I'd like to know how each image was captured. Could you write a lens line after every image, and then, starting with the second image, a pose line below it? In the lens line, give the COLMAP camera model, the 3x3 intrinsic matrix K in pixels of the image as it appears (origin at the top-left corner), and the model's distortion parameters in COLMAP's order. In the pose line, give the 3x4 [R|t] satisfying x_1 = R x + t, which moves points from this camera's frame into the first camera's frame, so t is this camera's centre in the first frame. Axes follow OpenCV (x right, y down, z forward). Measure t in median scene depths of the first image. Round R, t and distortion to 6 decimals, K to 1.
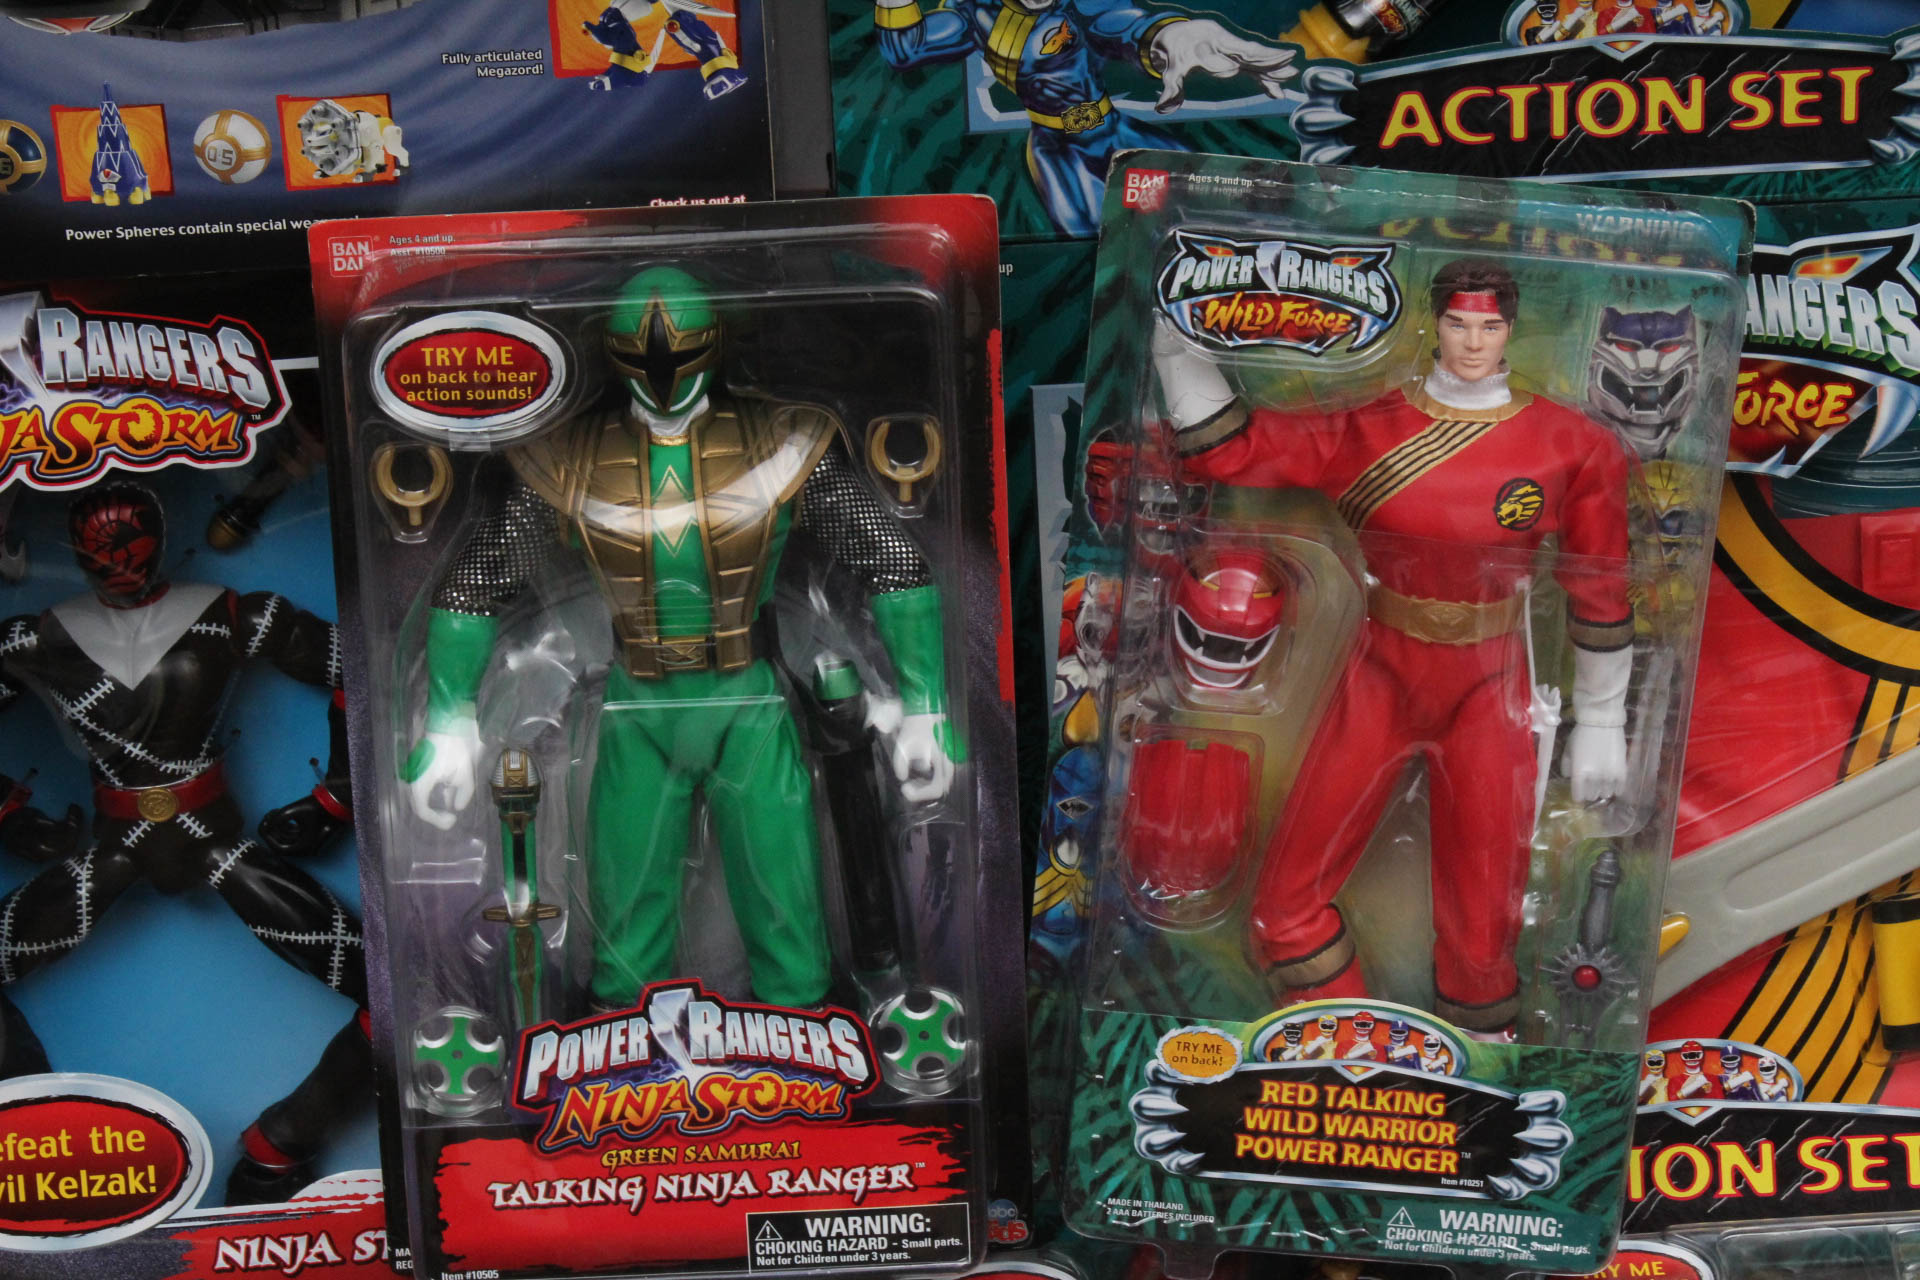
lens RADIAL K [[4601.5, 0, 960.0], [0, 4601.5, 640.0], [0, 0, 1]] dist [0.130743, -0.379074]
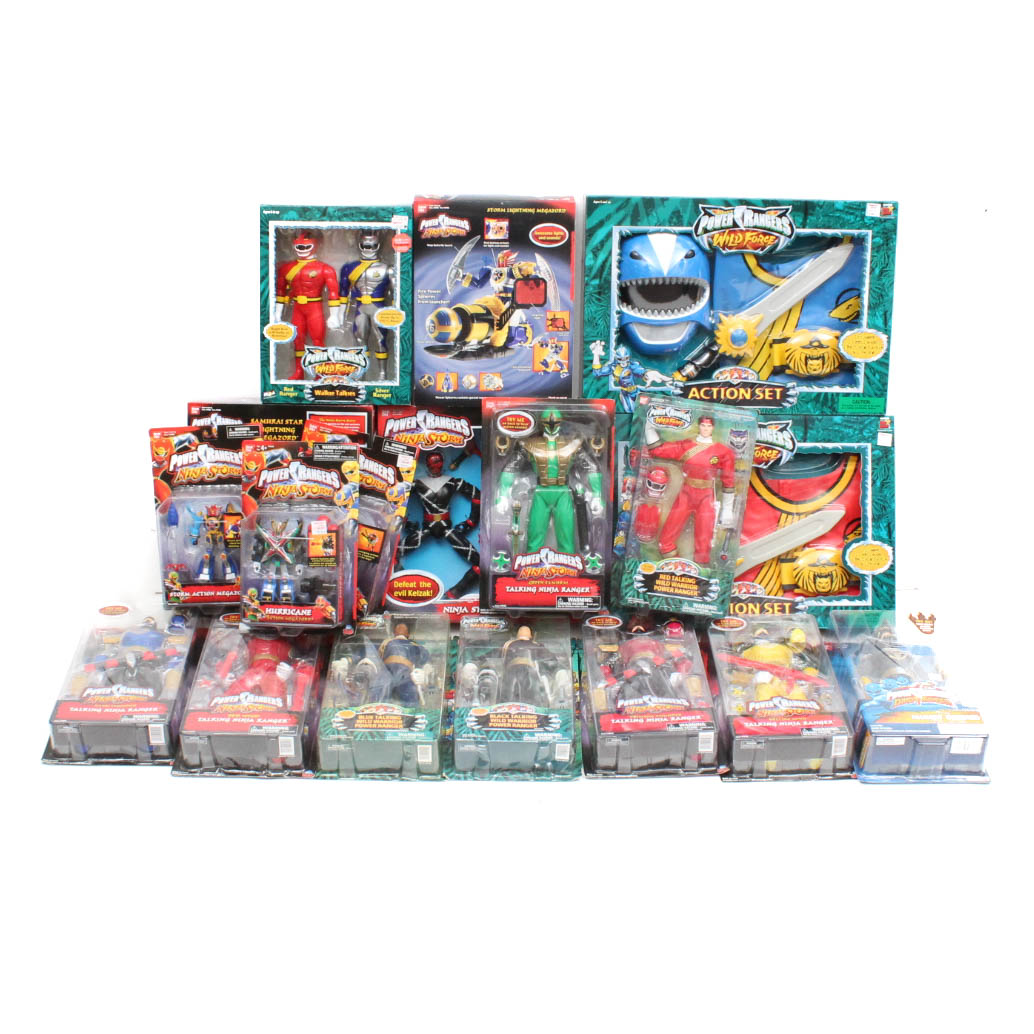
lens RADIAL K [[1647.0, 0, 515.8], [0, 1647.0, 432.4], [0, 0, 1]] dist [-0.162909, 0.056228]
pose [[0.998388, 0.055528, 0.011714, -0.122026], [-0.051771, 0.975726, -0.212790, 0.336112], [-0.023245, 0.211840, 0.977028, -0.791542]]
